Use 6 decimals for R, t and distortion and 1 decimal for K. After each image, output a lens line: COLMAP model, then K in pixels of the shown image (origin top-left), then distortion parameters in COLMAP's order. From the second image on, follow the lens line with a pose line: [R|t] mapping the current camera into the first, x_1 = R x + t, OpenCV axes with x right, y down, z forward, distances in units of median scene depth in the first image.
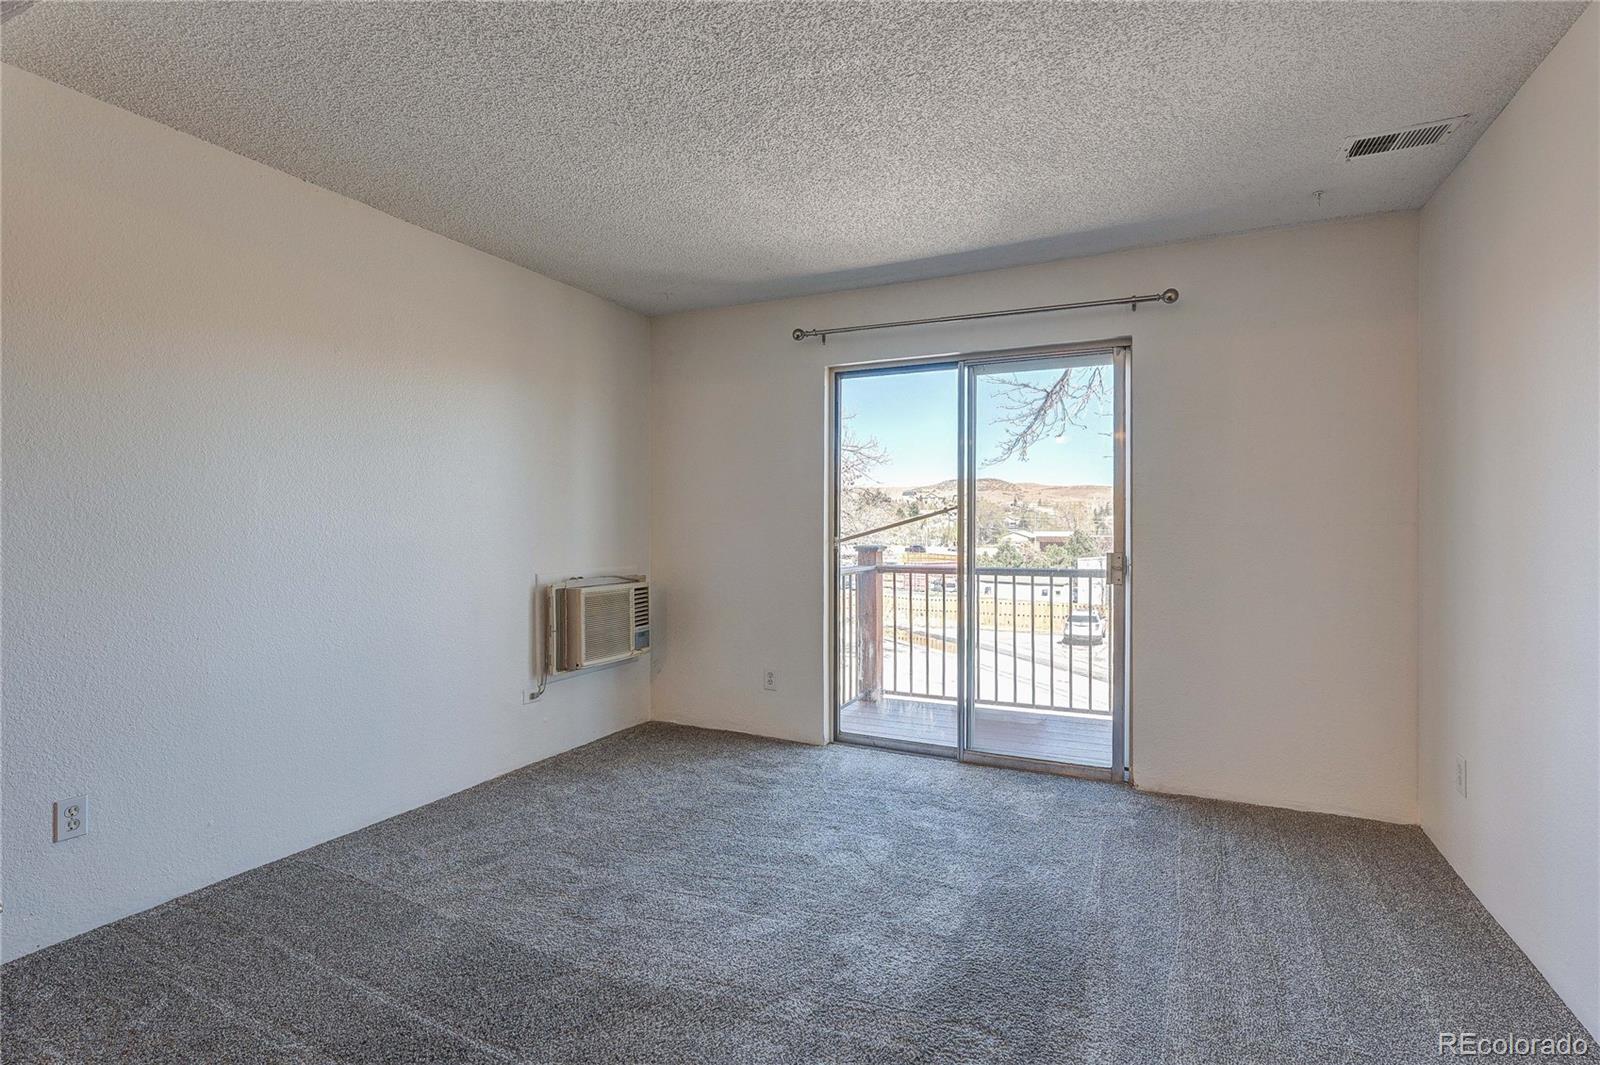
lens RADIAL K [[757.2, 0, 809.2], [0, 757.2, 533.4], [0, 0, 1]] dist [0.000018, -0.000290]
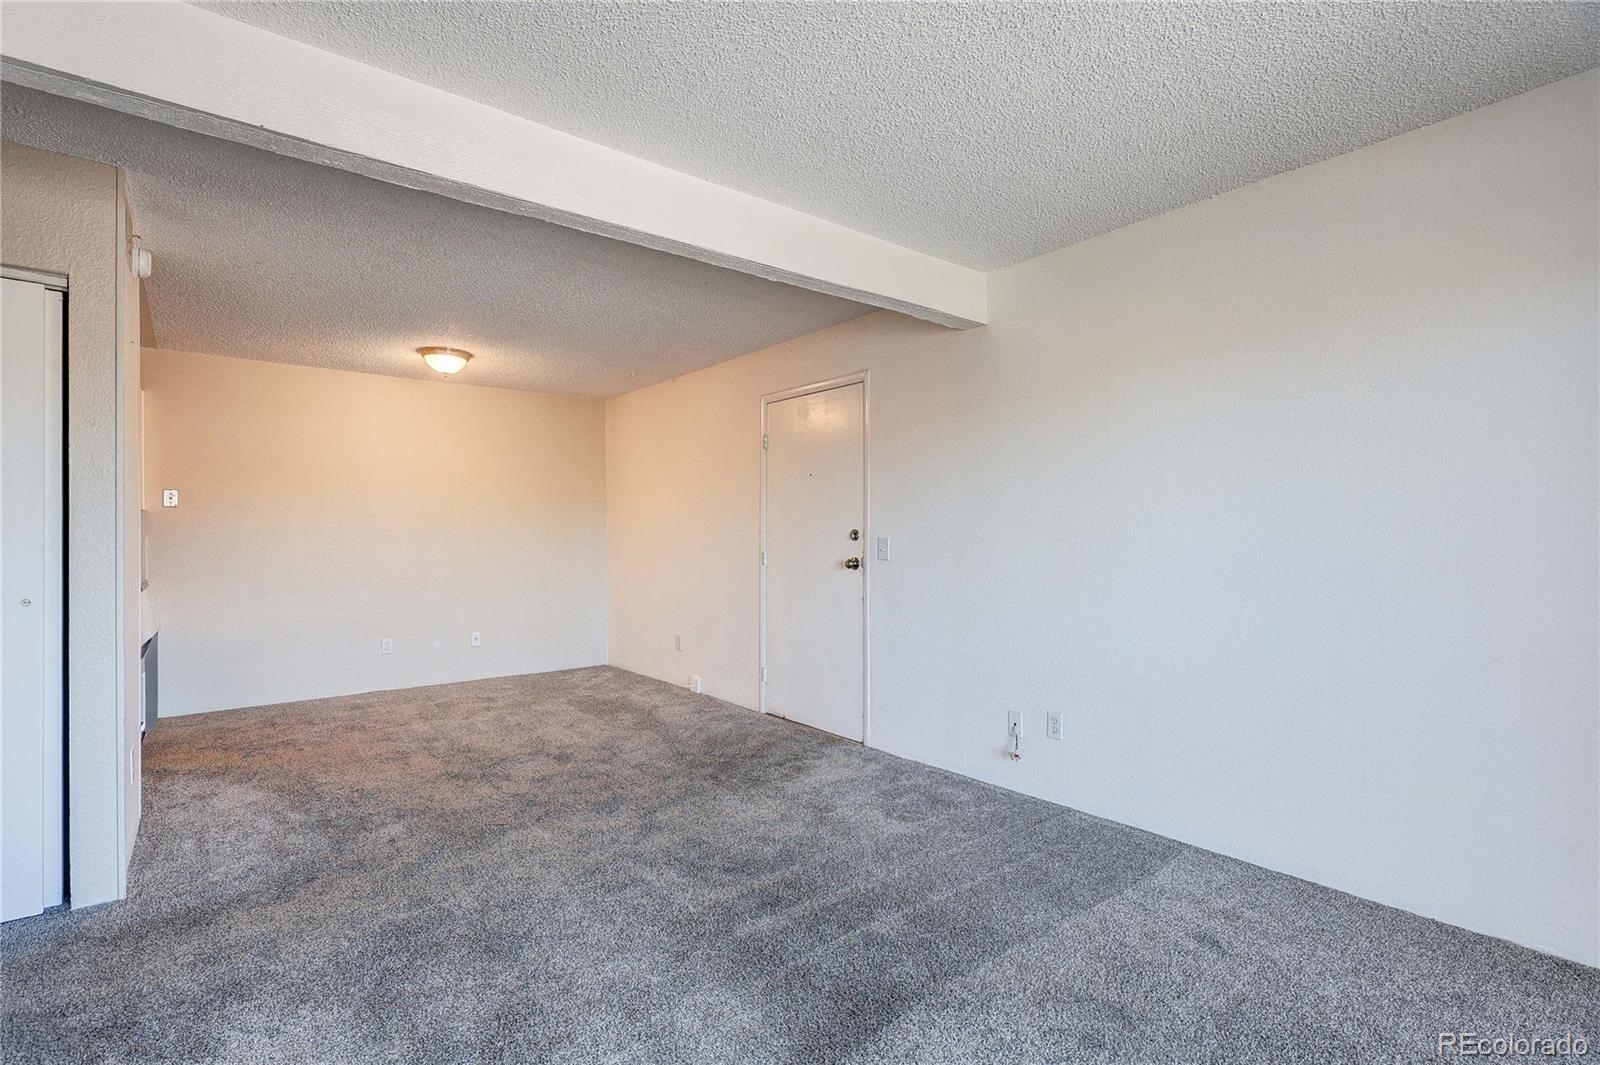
lens RADIAL K [[742.0, 0, 793.6], [0, 742.0, 533.2], [0, 0, 1]] dist [-0.001596, 0.000465]
pose [[-0.435455, -0.000990, -0.900210, 0.343355], [-0.001961, 0.999998, -0.000151, -0.004141], [0.900209, 0.001700, -0.435456, 0.678751]]
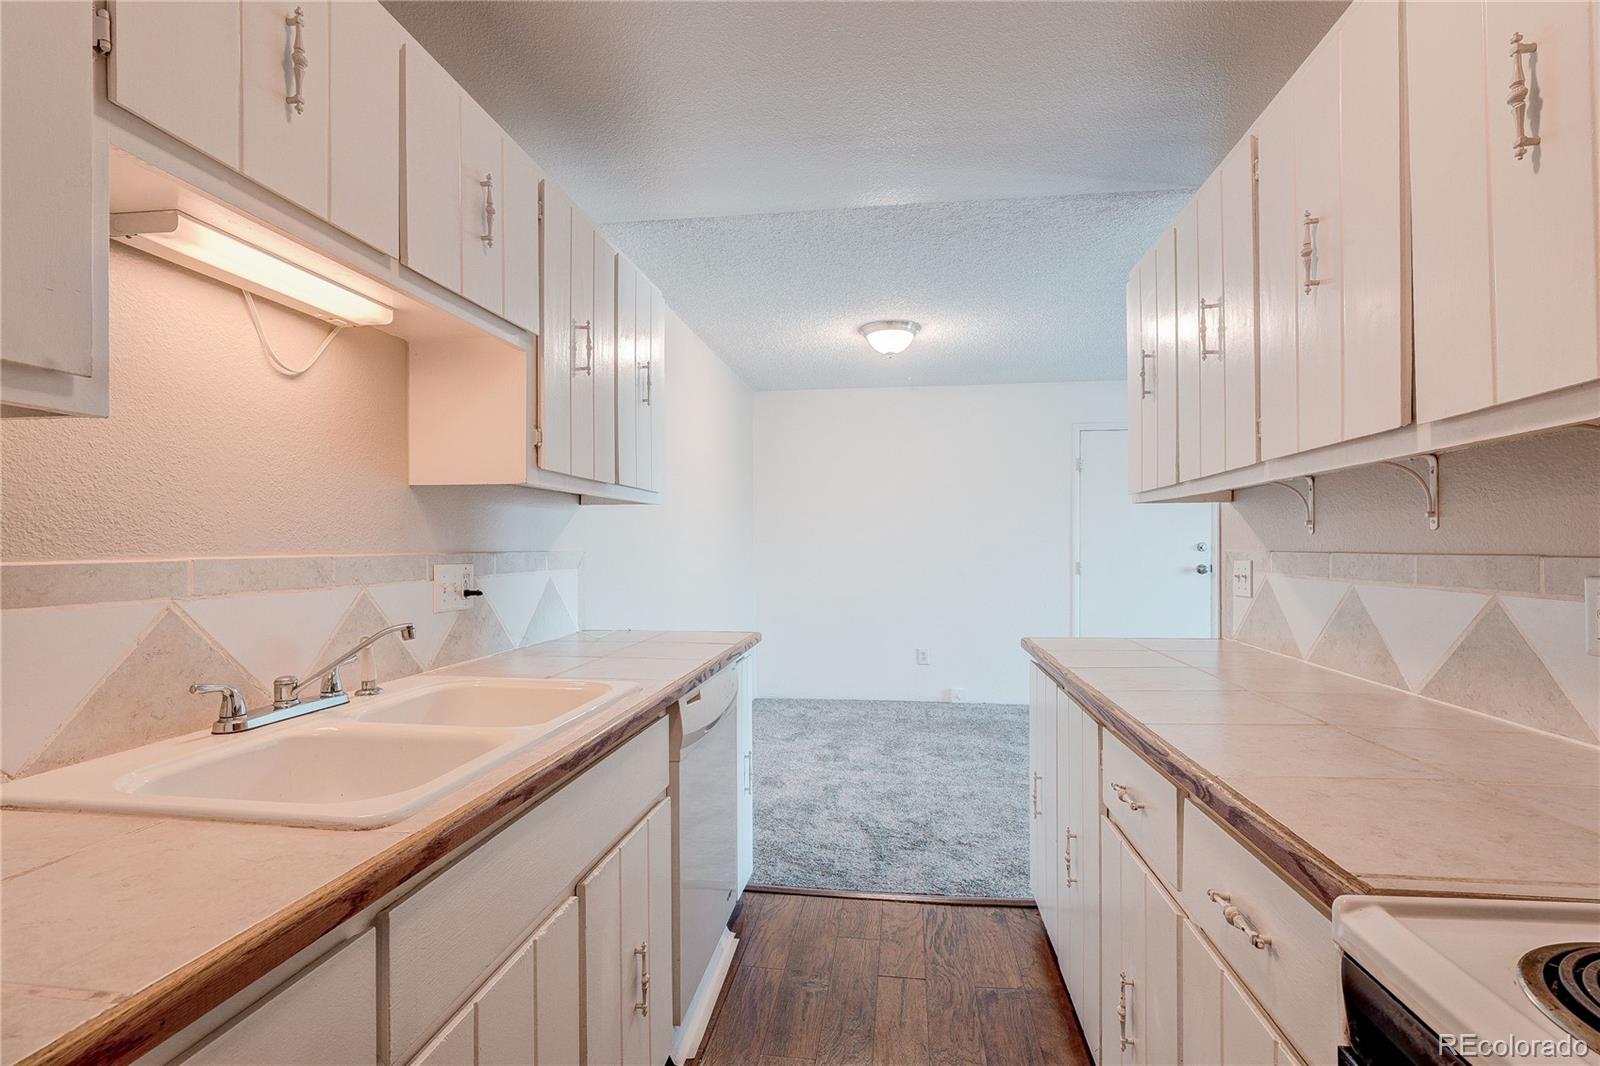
lens RADIAL K [[740.1, 0, 800.0], [0, 740.1, 533.0], [0, 0, 1]] dist [-0.000890, -0.000042]
pose [[0.311212, -0.016114, -0.950204, 0.424865], [-0.005341, 0.999811, -0.018705, 0.000889], [0.950325, 0.010897, 0.311067, -0.947960]]
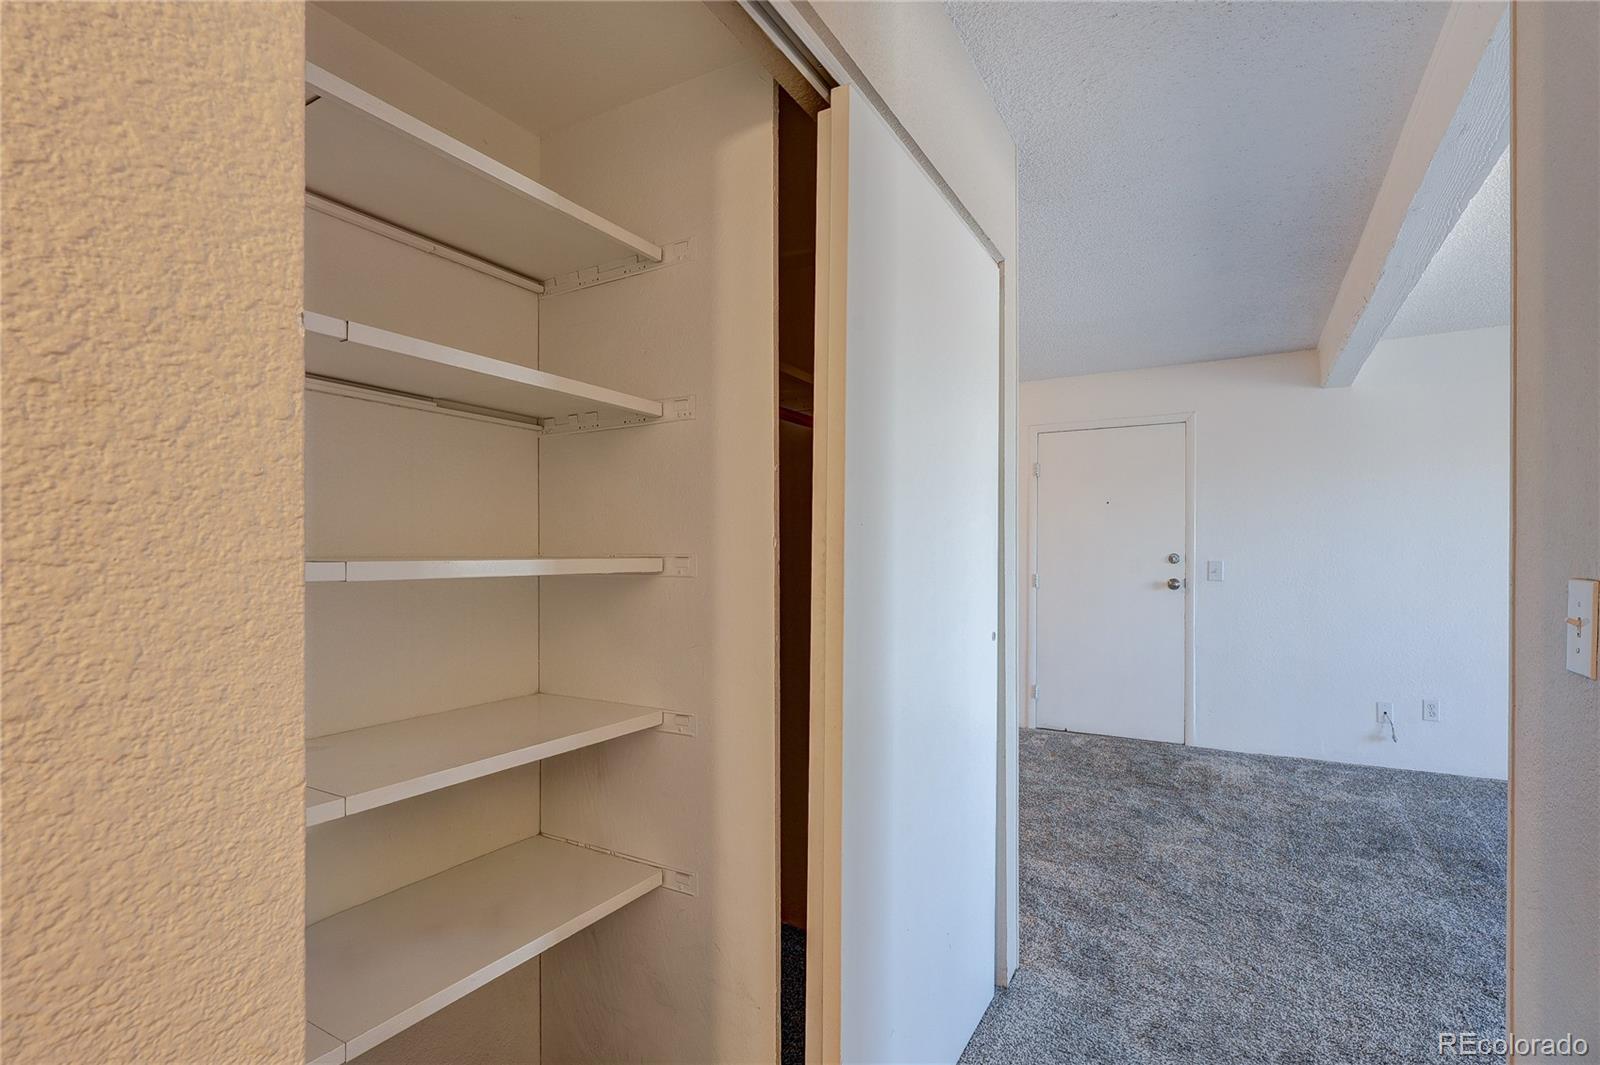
lens RADIAL K [[757.2, 0, 809.2], [0, 757.2, 533.4], [0, 0, 1]] dist [0.000018, -0.000290]
pose [[-0.066135, -0.031011, -0.997329, 0.622174], [-0.013120, 0.999458, -0.030207, 0.002431], [0.997724, 0.011087, -0.066506, -0.275668]]
